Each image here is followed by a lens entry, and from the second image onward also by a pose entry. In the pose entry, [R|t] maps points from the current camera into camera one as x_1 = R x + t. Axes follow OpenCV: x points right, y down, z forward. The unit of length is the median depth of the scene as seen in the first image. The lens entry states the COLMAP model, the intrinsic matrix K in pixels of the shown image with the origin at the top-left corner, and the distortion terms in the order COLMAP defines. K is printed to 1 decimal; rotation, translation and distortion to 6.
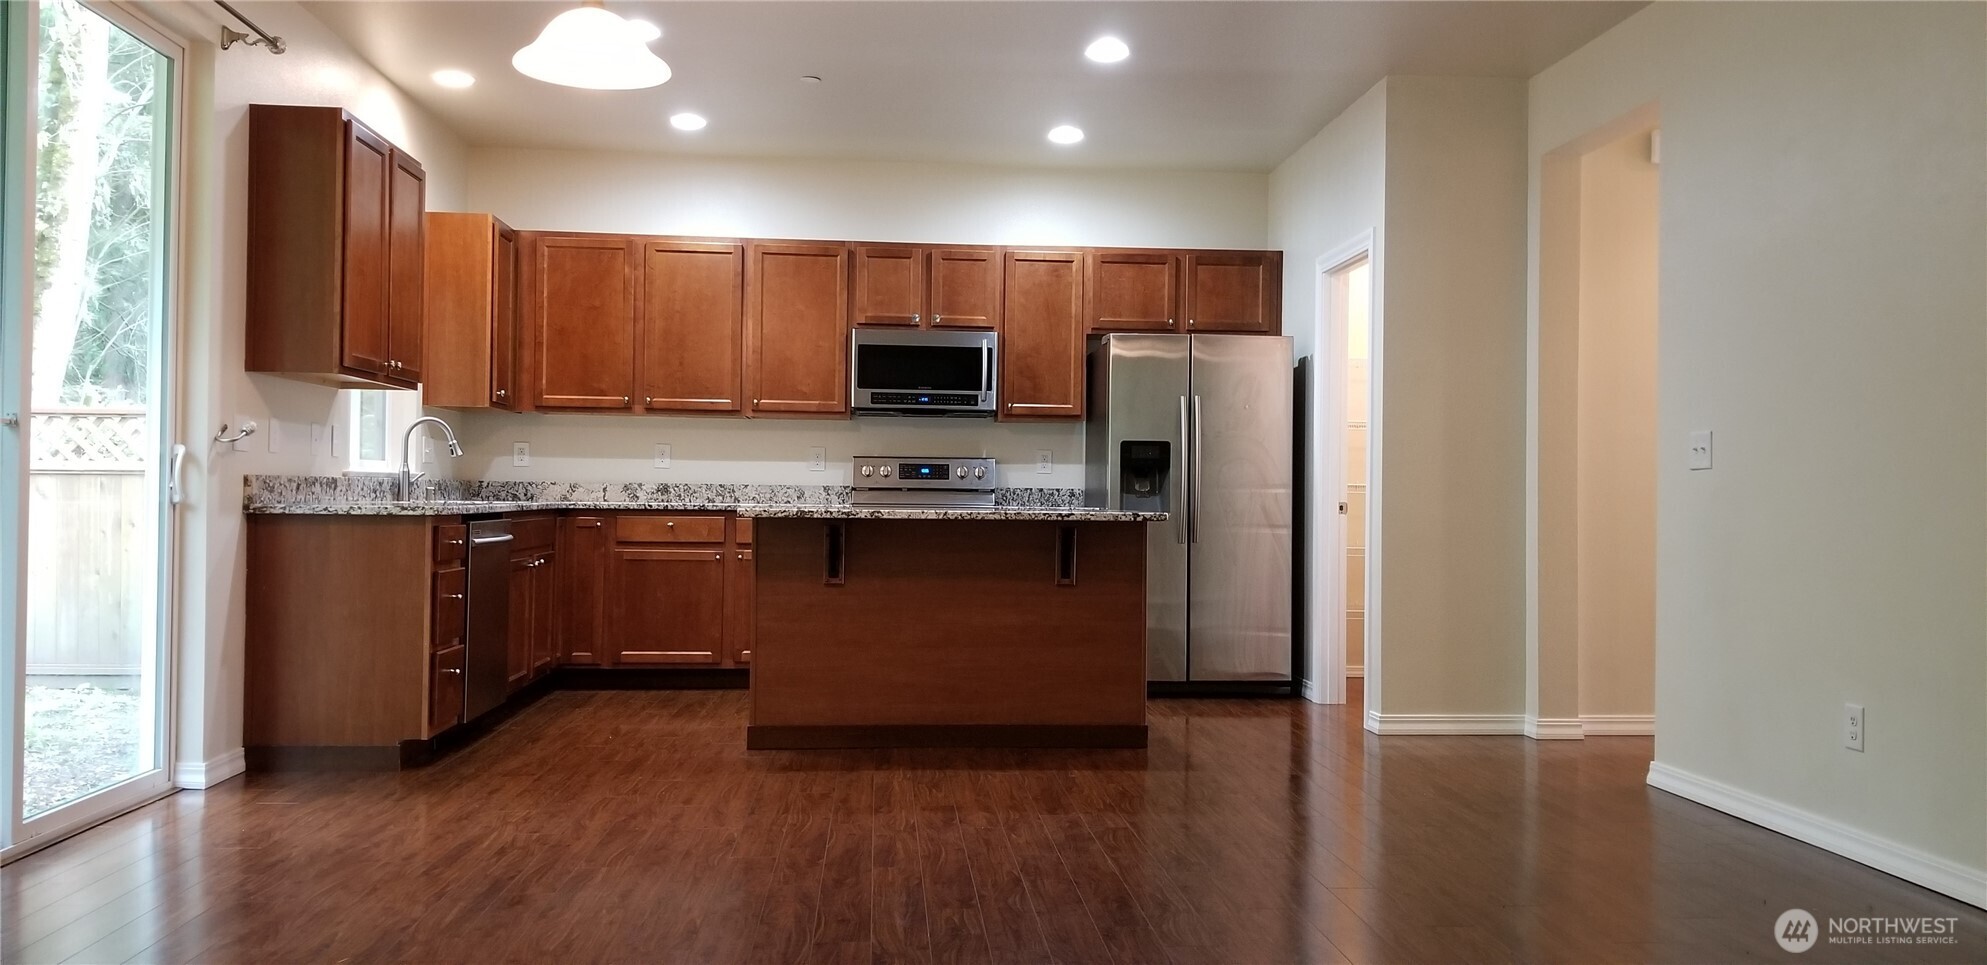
lens RADIAL K [[1555.8, 0, 993.5], [0, 1555.8, 482.5], [0, 0, 1]] dist [0.096959, -0.001120]
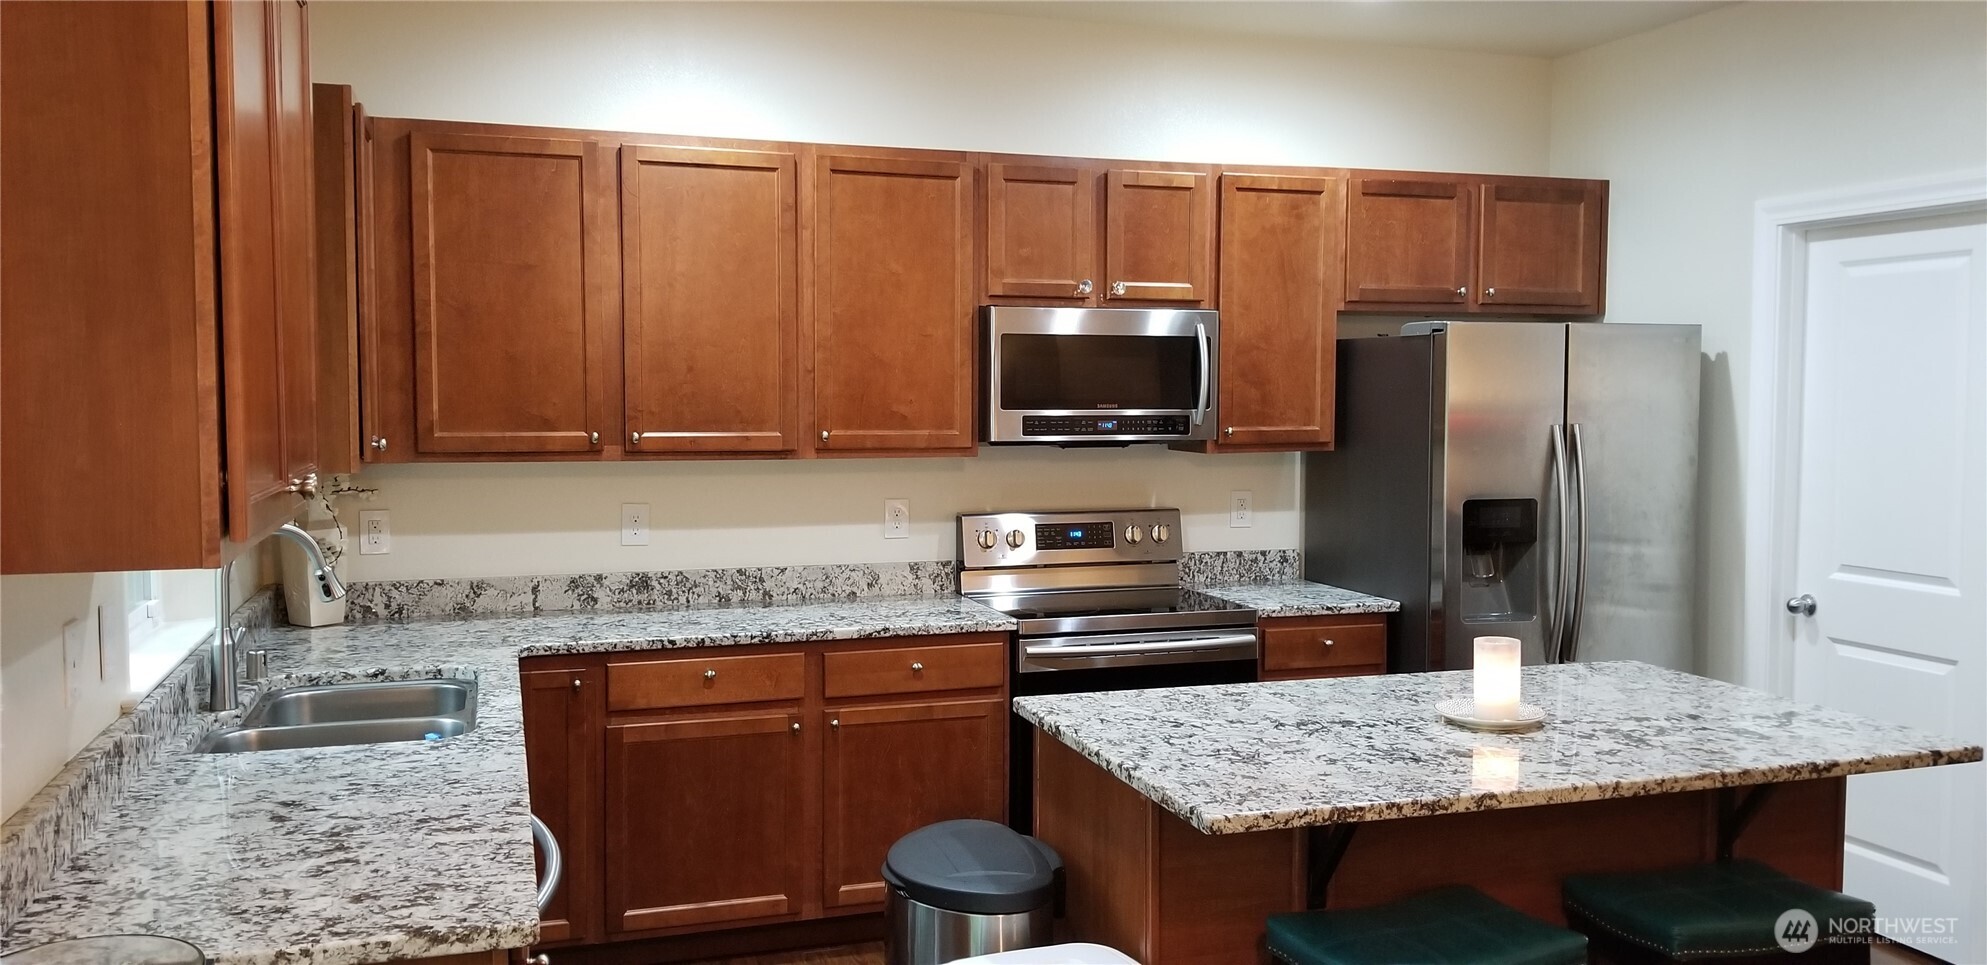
lens RADIAL K [[1555.8, 0, 993.5], [0, 1555.8, 482.5], [0, 0, 1]] dist [0.096959, -0.001120]
pose [[0.970723, -0.025881, 0.238802, -0.226952], [0.008428, 0.997236, 0.073819, -0.075165], [-0.240053, -0.069646, 0.968258, 0.428339]]
